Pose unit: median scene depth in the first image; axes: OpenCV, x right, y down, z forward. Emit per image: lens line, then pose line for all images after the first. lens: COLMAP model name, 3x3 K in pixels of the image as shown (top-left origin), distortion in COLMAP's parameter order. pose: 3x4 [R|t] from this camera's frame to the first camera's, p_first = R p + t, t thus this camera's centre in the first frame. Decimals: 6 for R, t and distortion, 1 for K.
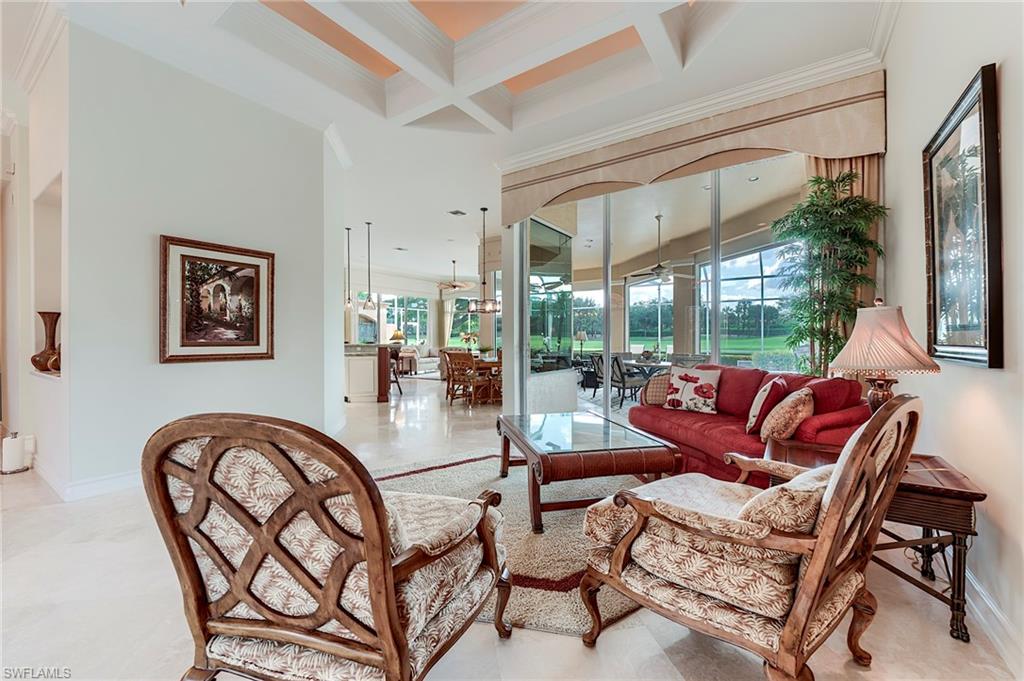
lens RADIAL K [[410.8, 0, 514.5], [0, 410.8, 340.9], [0, 0, 1]] dist [0.000282, -0.006619]
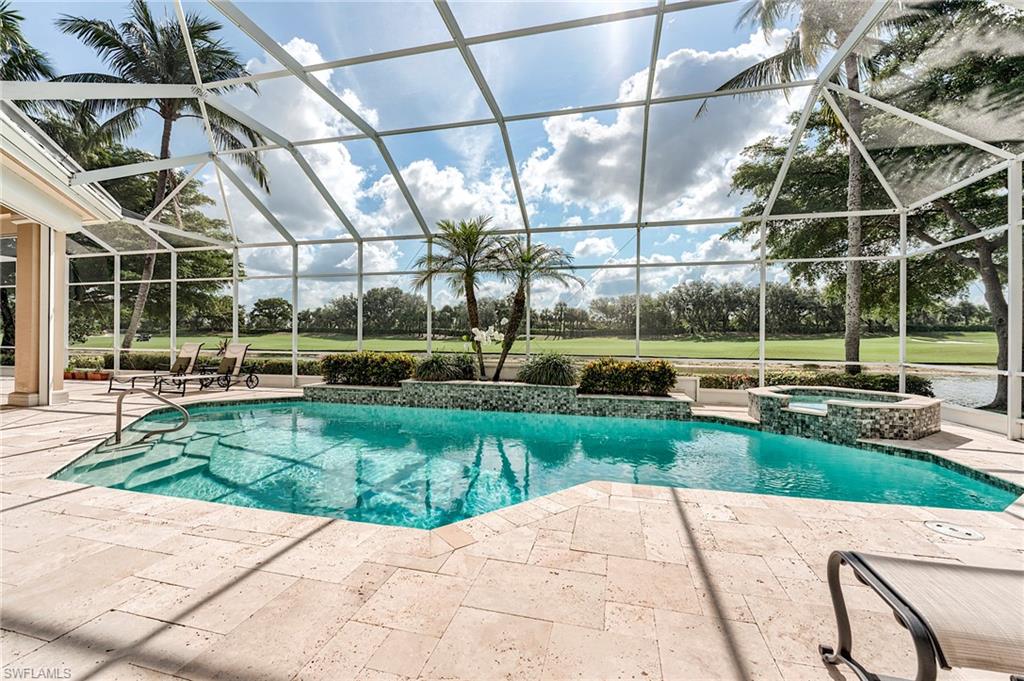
lens RADIAL K [[414.5, 0, 515.9], [0, 414.5, 338.8], [0, 0, 1]] dist [-0.001079, -0.000231]
pose [[0.936887, 0.008849, 0.349521, 0.677354], [-0.007201, 0.999956, -0.006015, 0.004848], [-0.349559, 0.003119, 0.936909, 0.333334]]
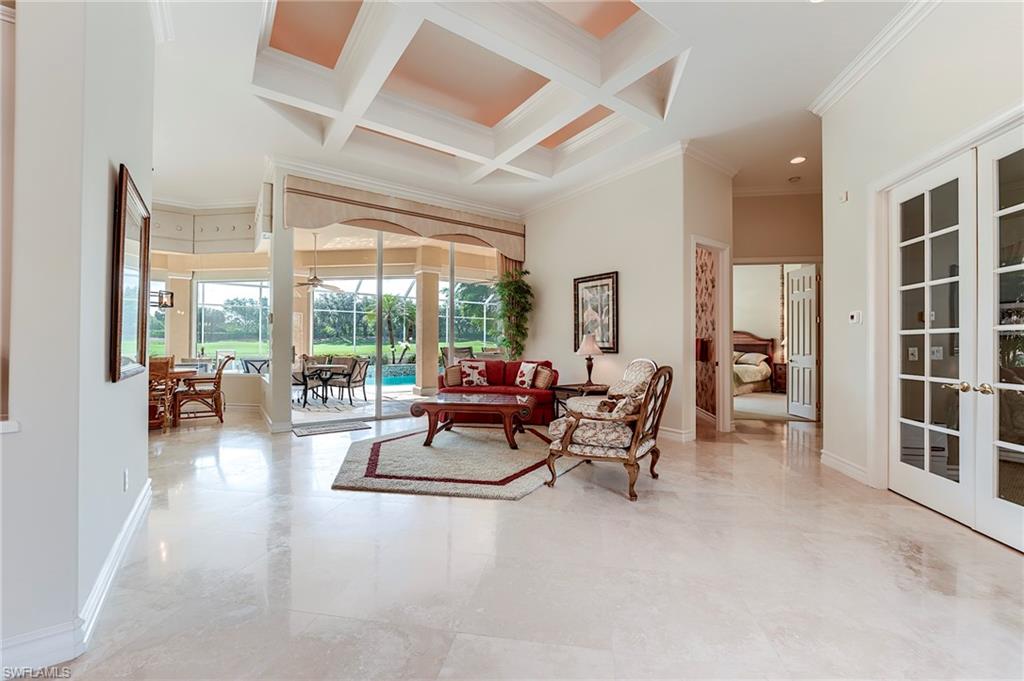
lens RADIAL K [[410.8, 0, 514.5], [0, 410.8, 340.9], [0, 0, 1]] dist [0.000282, -0.006619]
pose [[0.344818, 0.011459, 0.938600, -0.324027], [-0.001552, 0.999931, -0.011638, 0.000371], [-0.938668, 0.002556, 0.344812, 0.072229]]
